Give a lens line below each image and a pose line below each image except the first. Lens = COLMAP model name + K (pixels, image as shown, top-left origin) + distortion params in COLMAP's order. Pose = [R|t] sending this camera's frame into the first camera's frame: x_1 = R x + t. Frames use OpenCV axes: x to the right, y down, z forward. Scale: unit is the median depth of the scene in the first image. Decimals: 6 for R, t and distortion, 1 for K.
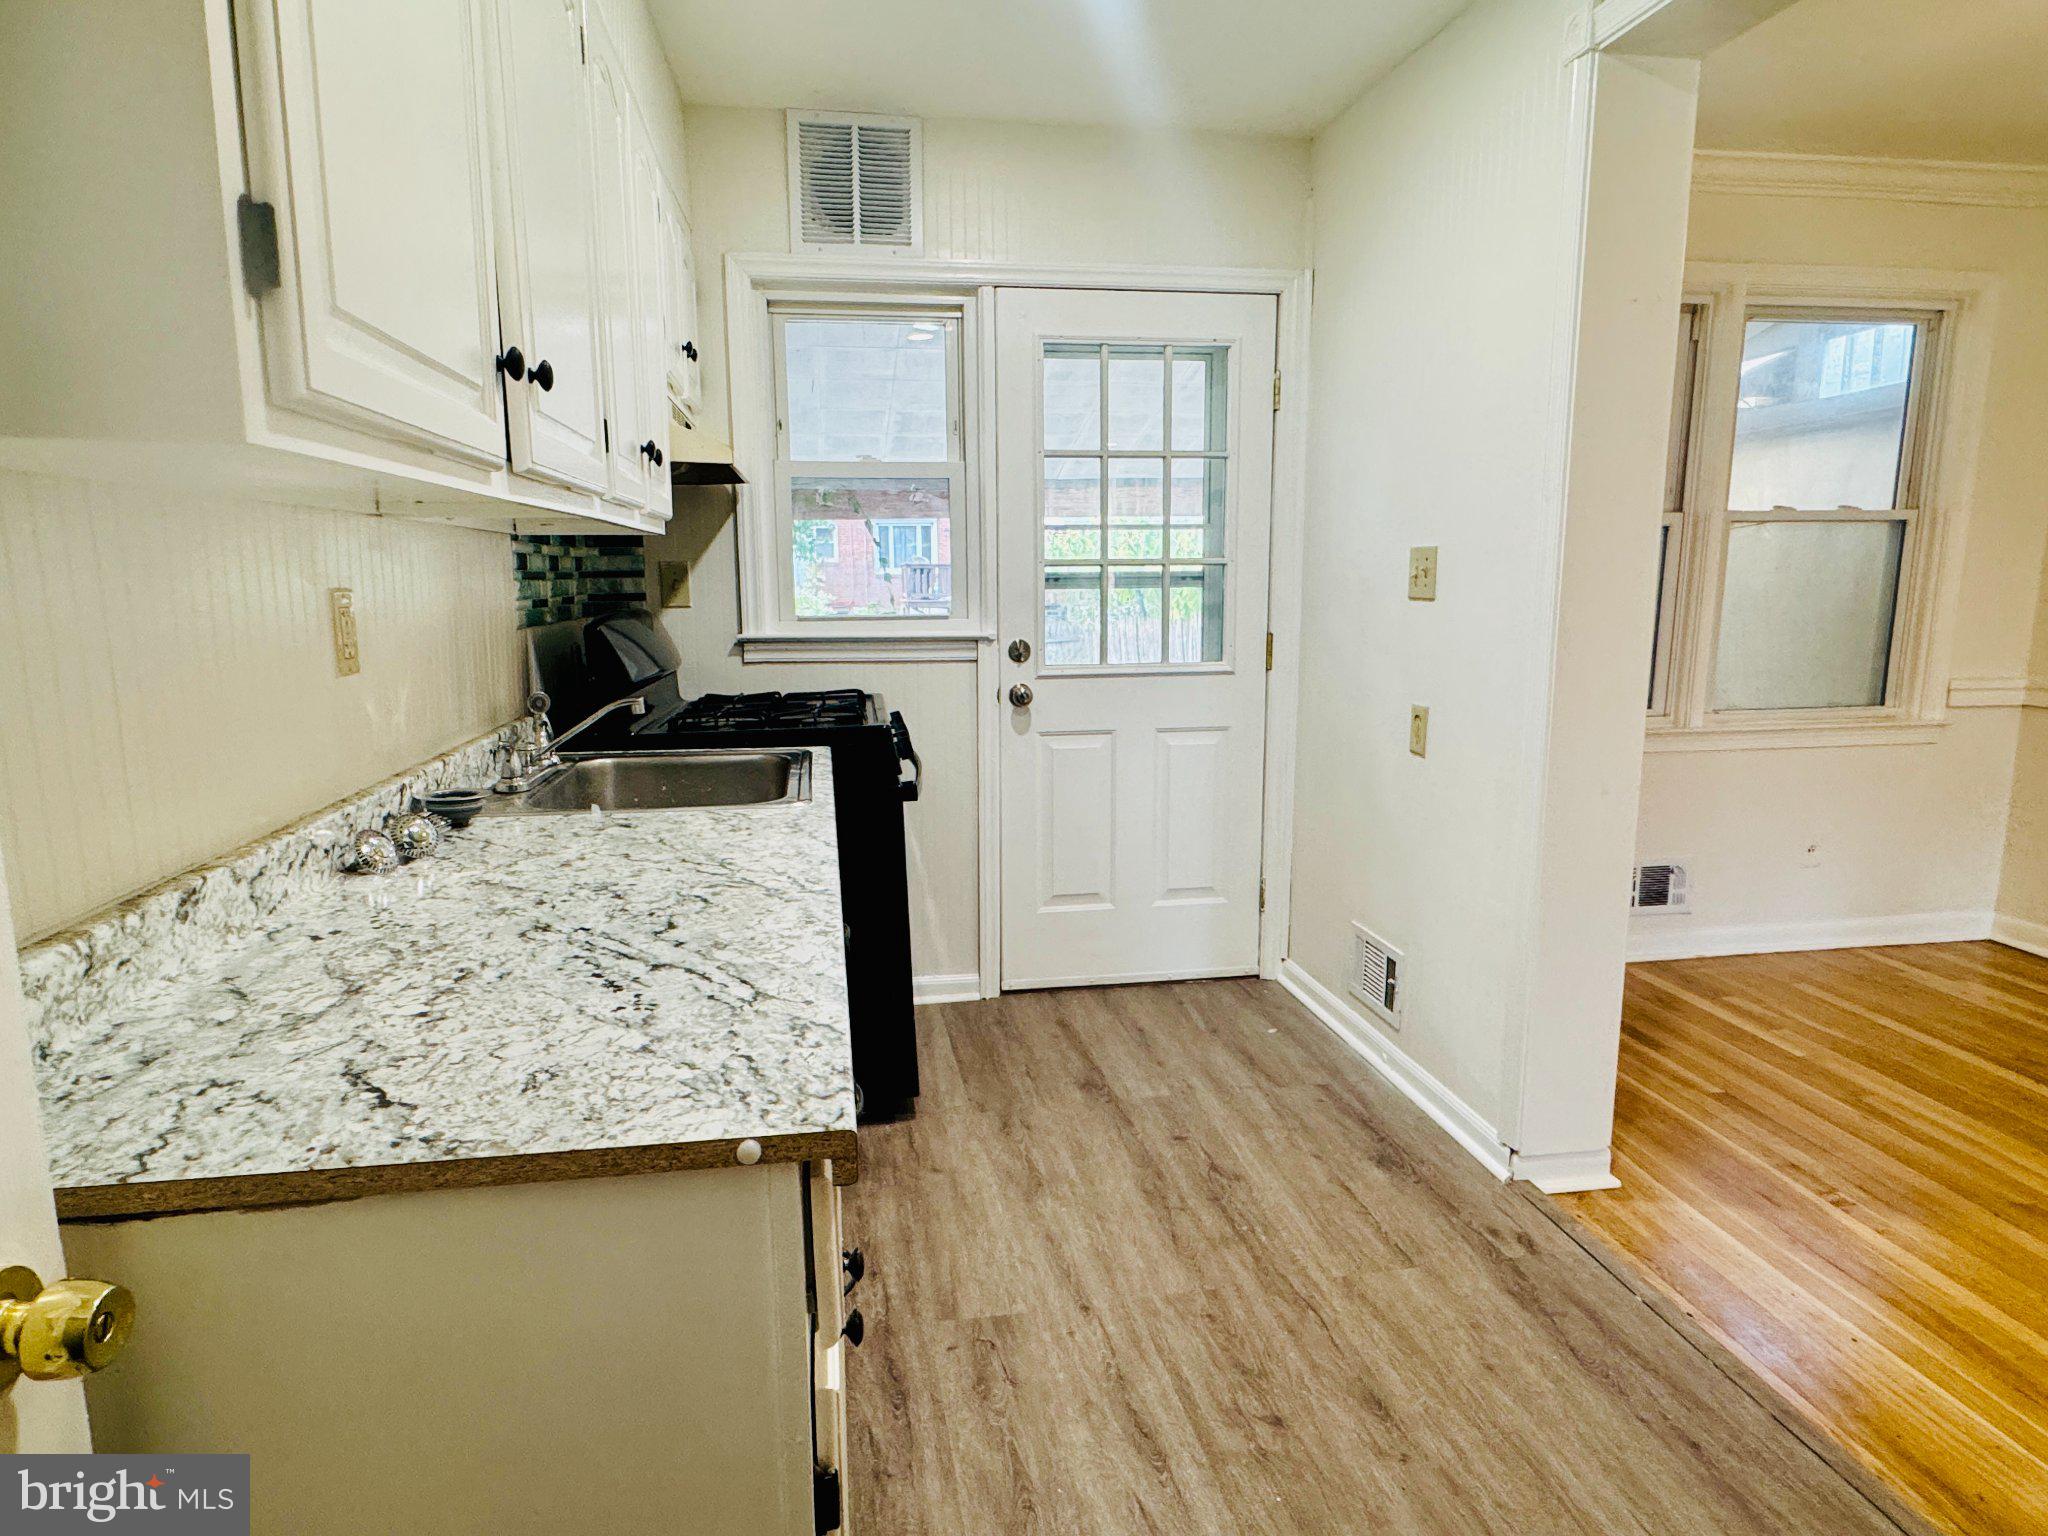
lens RADIAL K [[1187.9, 0, 1002.7], [0, 1187.9, 776.1], [0, 0, 1]] dist [0.001170, 0.000048]
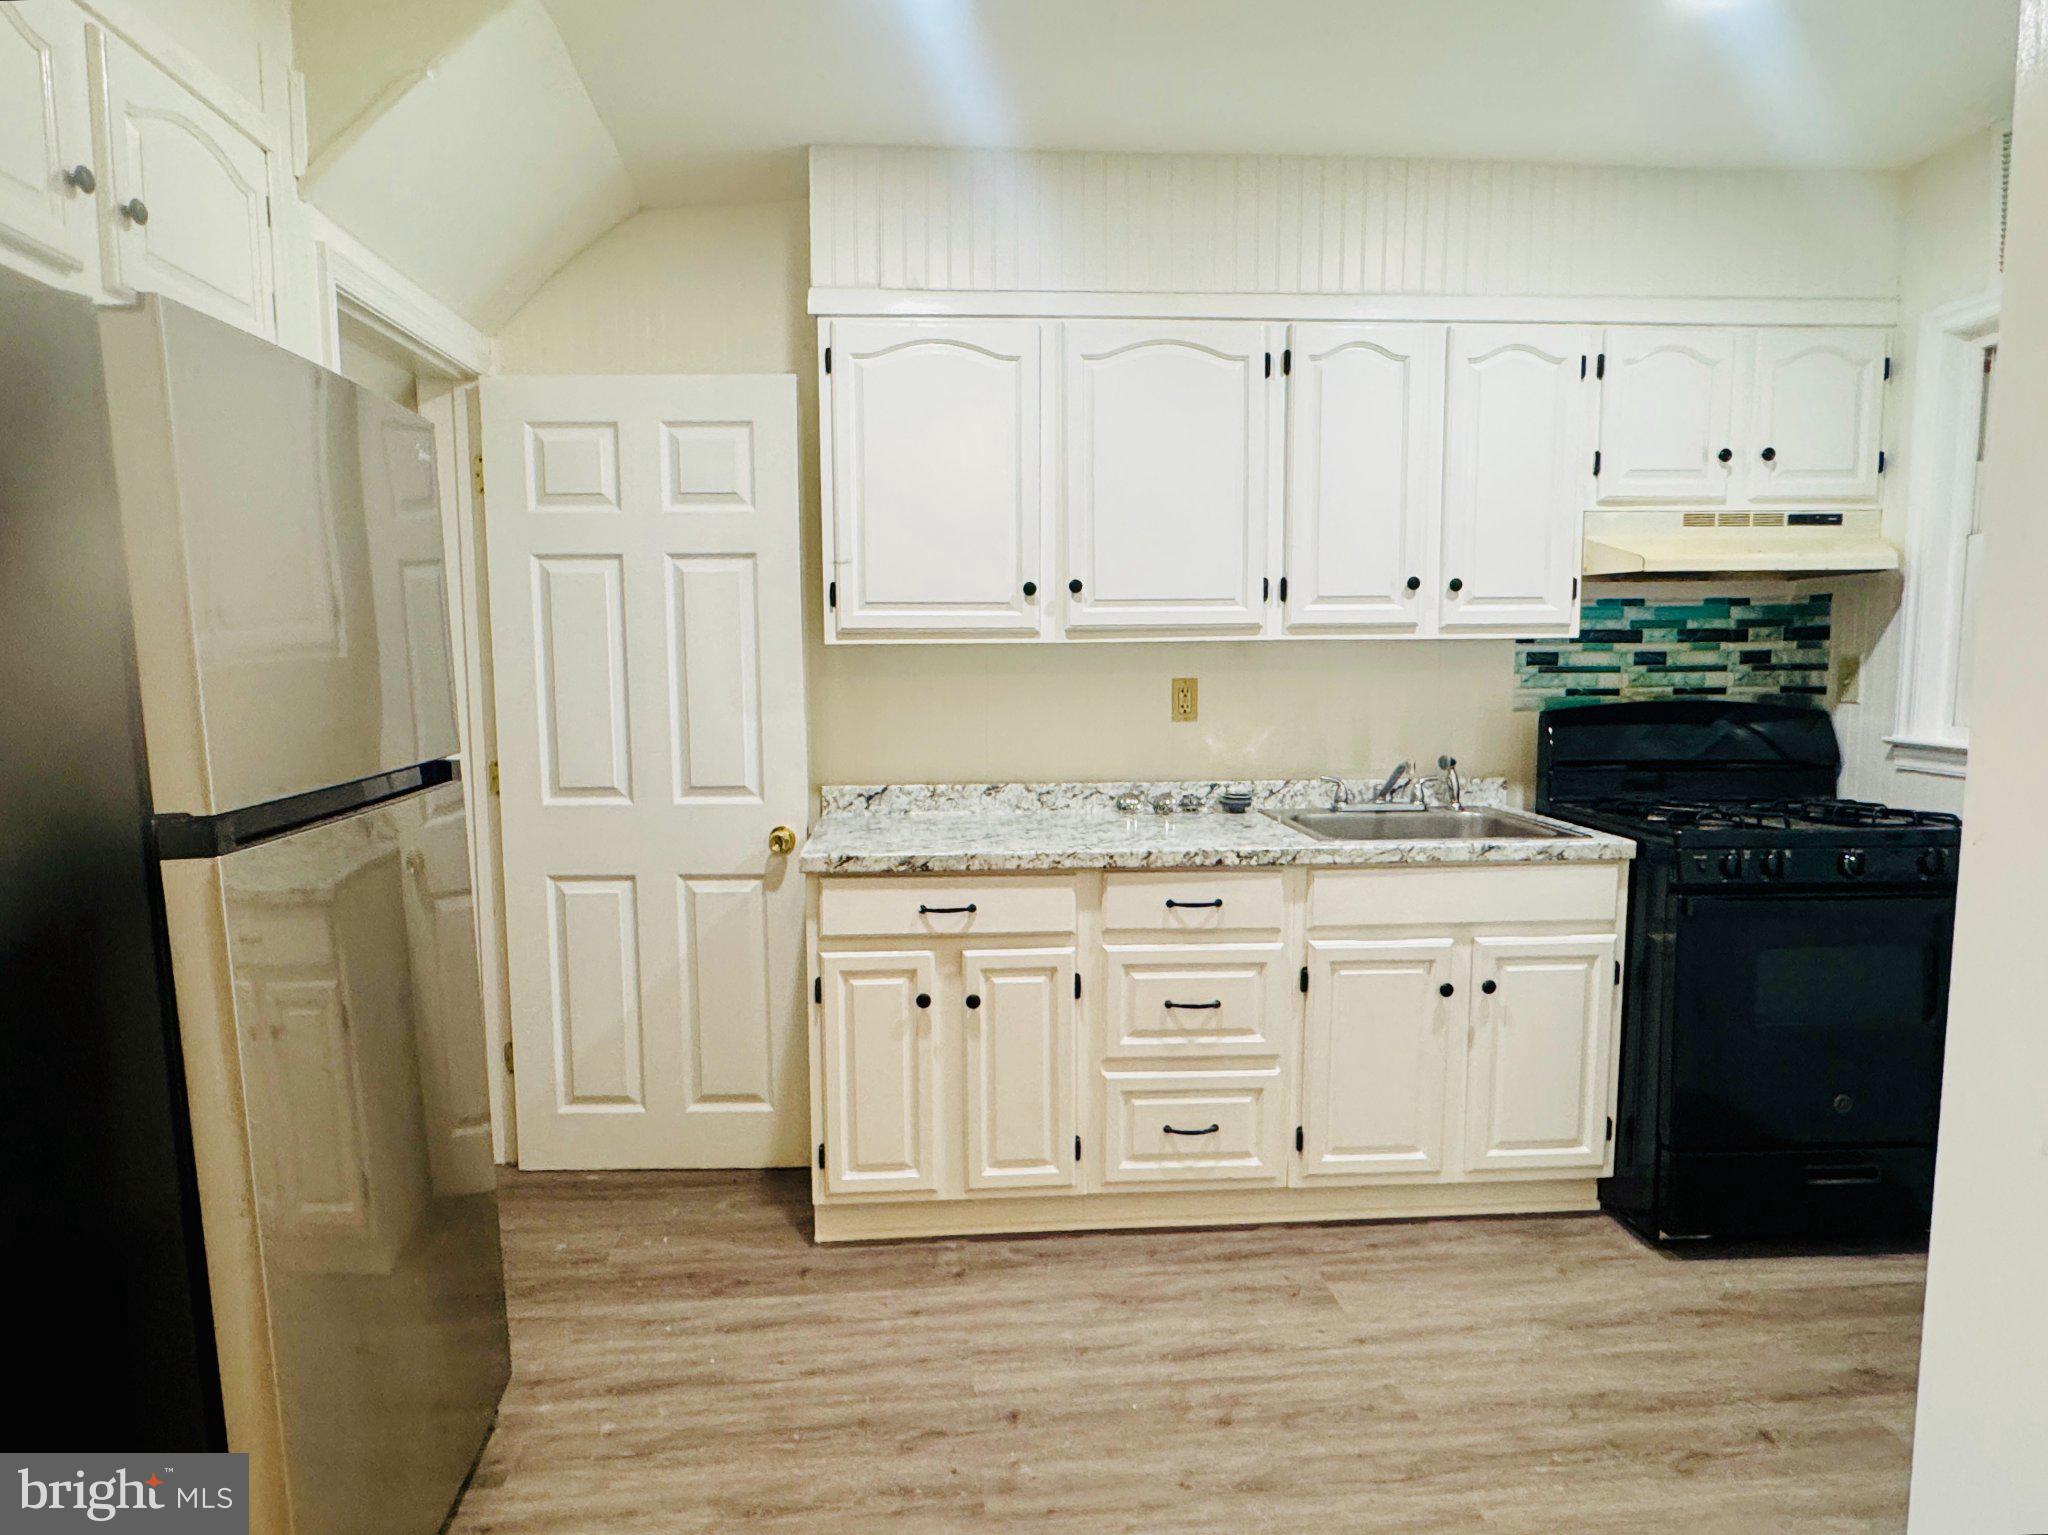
lens RADIAL K [[1187.9, 0, 1002.7], [0, 1187.9, 775.6], [0, 0, 1]] dist [0.001170, 0.000048]
pose [[-0.080600, 0.105206, -0.991179, 1.102927], [-0.160616, 0.980048, 0.117086, -0.136954], [0.983721, 0.168636, -0.062094, 0.637303]]
